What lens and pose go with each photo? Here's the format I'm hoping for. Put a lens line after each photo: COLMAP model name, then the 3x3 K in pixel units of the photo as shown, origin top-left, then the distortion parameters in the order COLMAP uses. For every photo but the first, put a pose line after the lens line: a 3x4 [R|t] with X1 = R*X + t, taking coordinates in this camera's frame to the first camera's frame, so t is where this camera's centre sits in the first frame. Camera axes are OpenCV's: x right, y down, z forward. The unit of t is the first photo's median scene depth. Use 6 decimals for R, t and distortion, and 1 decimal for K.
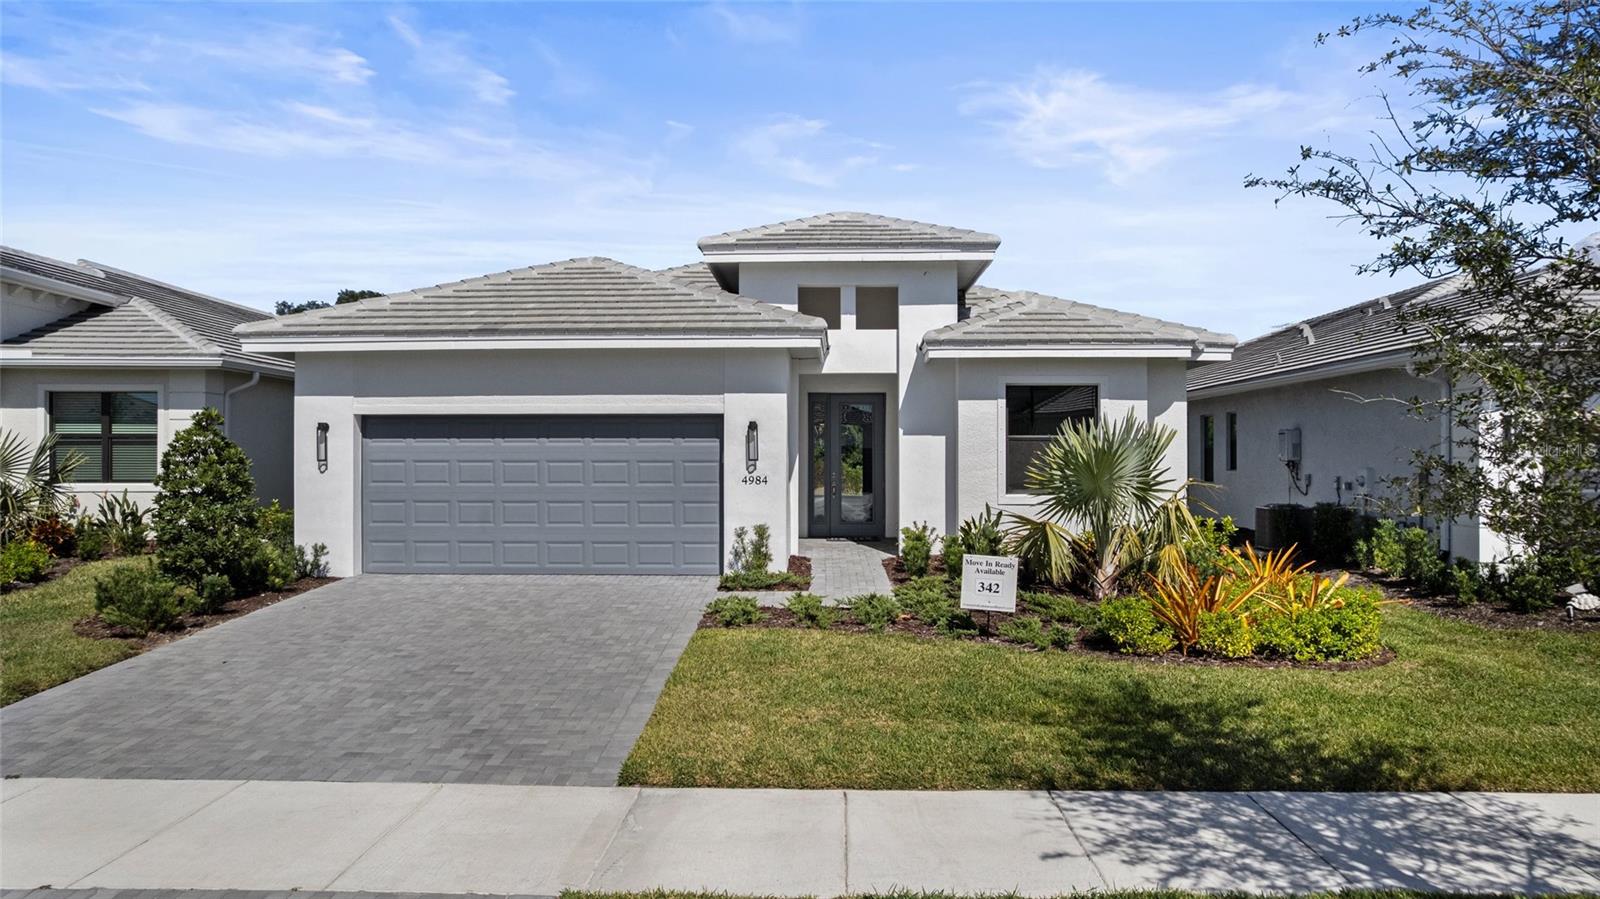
lens RADIAL K [[1033.0, 0, 800.0], [0, 1033.0, 449.5], [0, 0, 1]] dist [-0.051642, 0.000555]
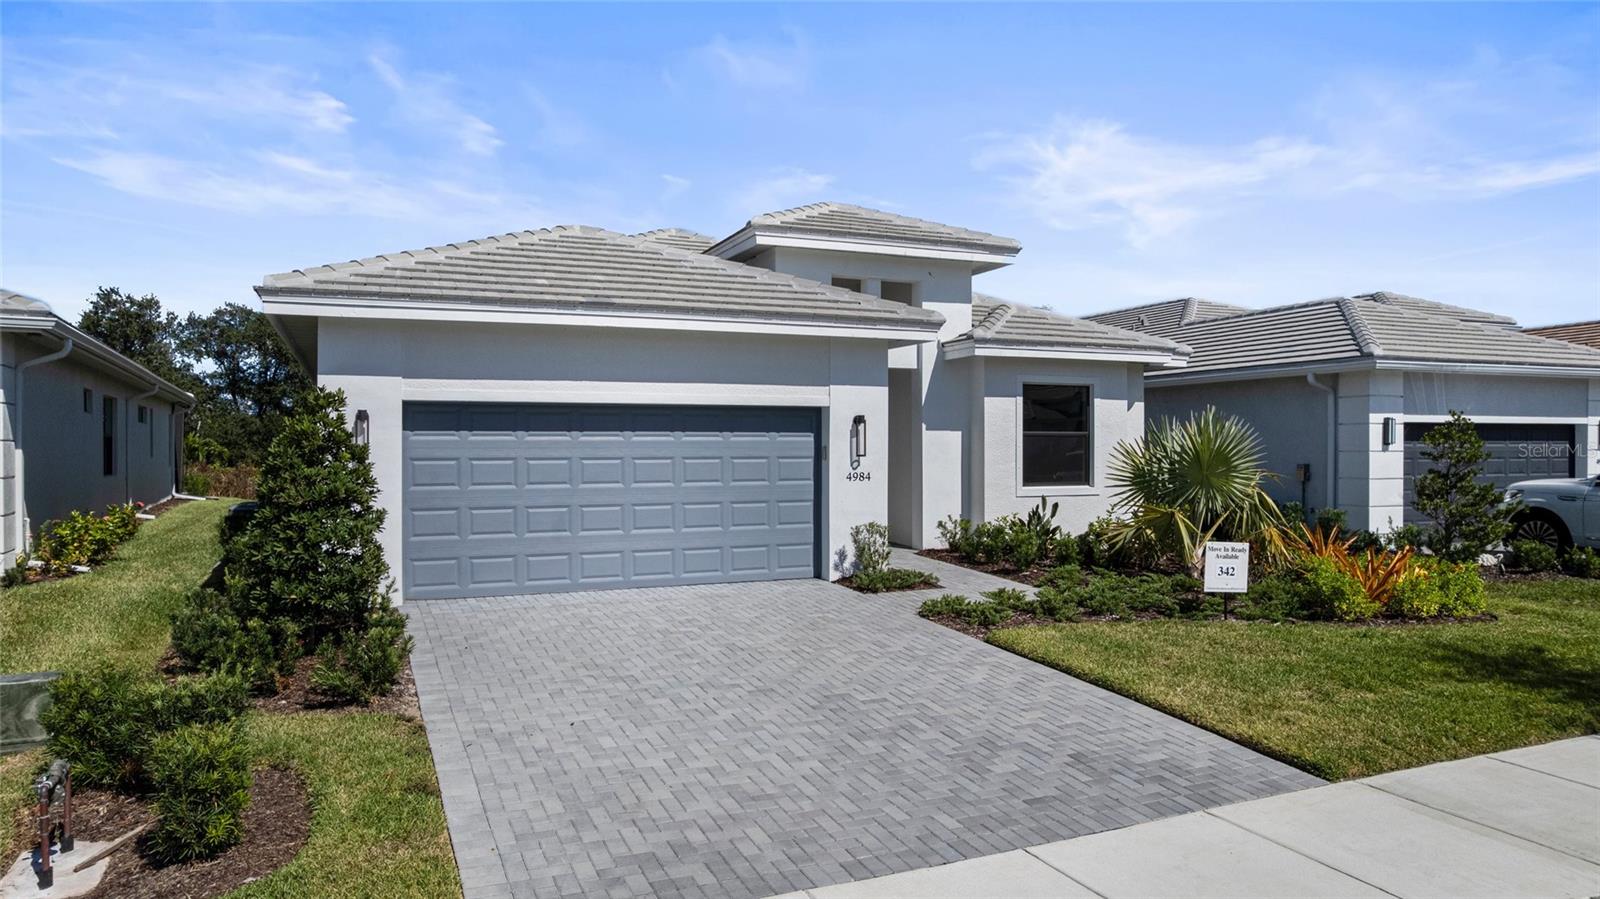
lens RADIAL K [[1033.0, 0, 800.0], [0, 1033.0, 449.5], [0, 0, 1]] dist [-0.051642, 0.000555]
pose [[0.905092, -0.002052, 0.425211, -0.497105], [0.000184, 0.999990, 0.004432, 0.000325], [-0.425216, -0.003933, 0.905083, 0.155249]]
